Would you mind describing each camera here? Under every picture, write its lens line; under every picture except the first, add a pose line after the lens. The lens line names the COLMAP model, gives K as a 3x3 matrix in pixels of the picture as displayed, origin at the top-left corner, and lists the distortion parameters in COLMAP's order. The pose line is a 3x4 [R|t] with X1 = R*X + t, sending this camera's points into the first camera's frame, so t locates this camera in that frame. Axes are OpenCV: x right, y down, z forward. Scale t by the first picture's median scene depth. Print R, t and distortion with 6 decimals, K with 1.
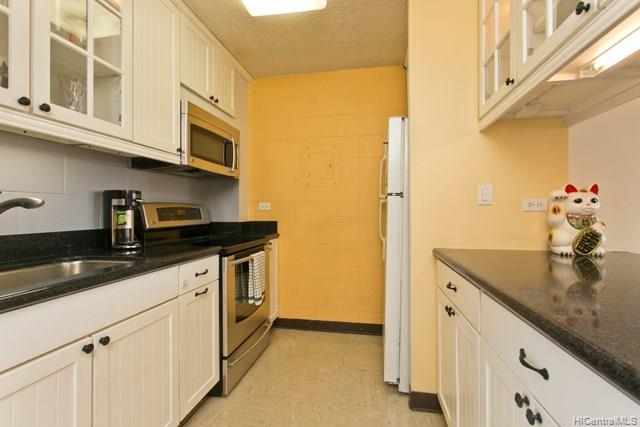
lens RADIAL K [[309.0, 0, 320.0], [0, 309.0, 213.5], [0, 0, 1]] dist [-0.000081, -0.000072]
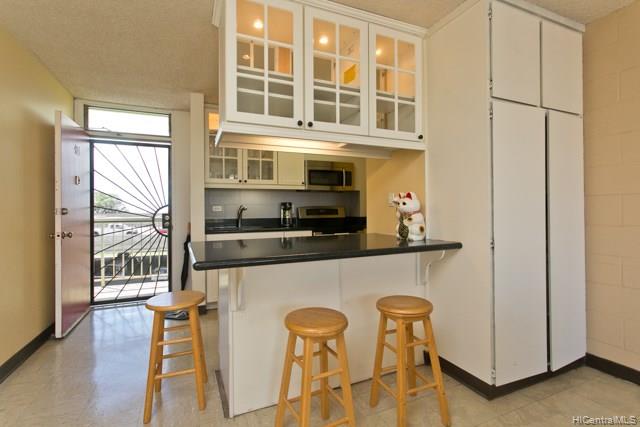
lens RADIAL K [[303.4, 0, 315.8], [0, 303.4, 208.7], [0, 0, 1]] dist [-0.000881, -0.000443]
pose [[0.555210, -0.008837, -0.831663, 1.314084], [0.004789, 0.999961, -0.007429, -0.006015], [0.831696, 0.000142, 0.555231, -0.122644]]
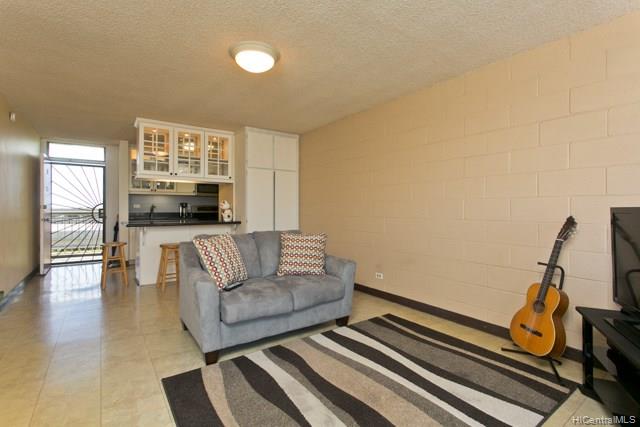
lens RADIAL K [[303.4, 0, 315.8], [0, 303.4, 208.7], [0, 0, 1]] dist [-0.000881, -0.000443]
pose [[0.716898, 0.004271, -0.697165, 2.914670], [-0.007974, 0.999966, -0.002073, -0.006164], [0.697132, 0.007045, 0.716908, -0.539368]]
